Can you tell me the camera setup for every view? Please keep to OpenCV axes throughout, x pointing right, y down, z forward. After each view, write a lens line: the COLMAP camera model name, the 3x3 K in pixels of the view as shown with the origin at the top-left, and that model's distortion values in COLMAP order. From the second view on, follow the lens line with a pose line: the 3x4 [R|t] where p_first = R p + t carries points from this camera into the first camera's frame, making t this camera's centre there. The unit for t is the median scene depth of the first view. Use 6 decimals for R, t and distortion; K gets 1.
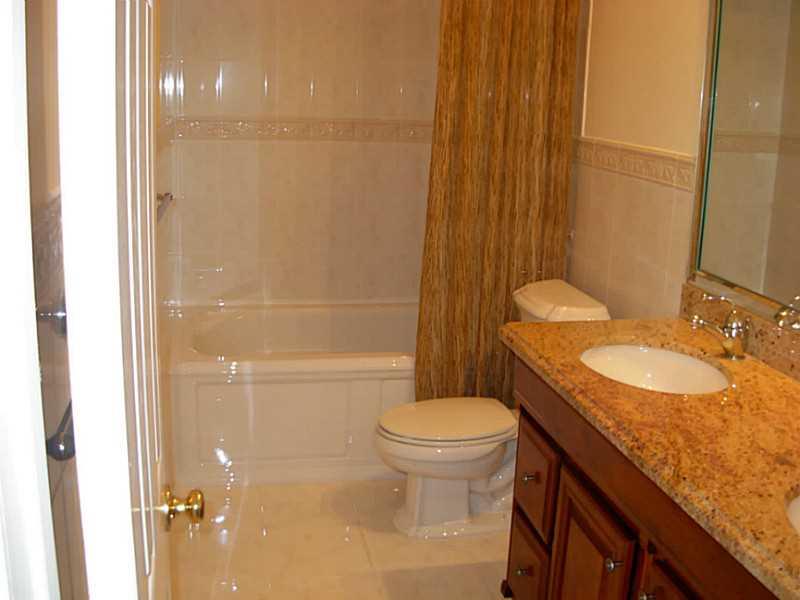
lens RADIAL K [[891.7, 0, 400.0], [0, 891.7, 300.0], [0, 0, 1]] dist [-0.282093, 0.269073]
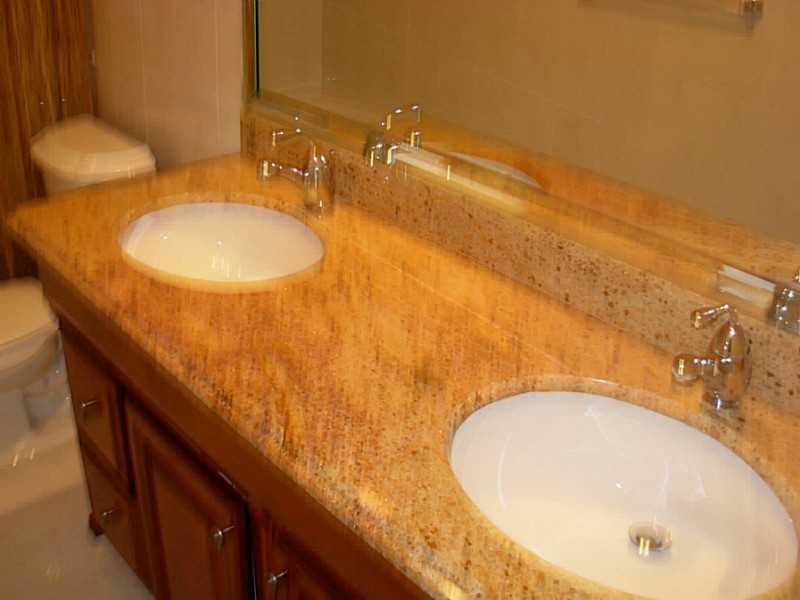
lens RADIAL K [[891.7, 0, 400.0], [0, 891.7, 300.0], [0, 0, 1]] dist [-0.282093, 0.269073]
pose [[0.871655, -0.217169, 0.439380, 0.088780], [0.106367, 0.958929, 0.262949, -0.060220], [-0.478439, -0.182465, 0.858954, 0.290406]]
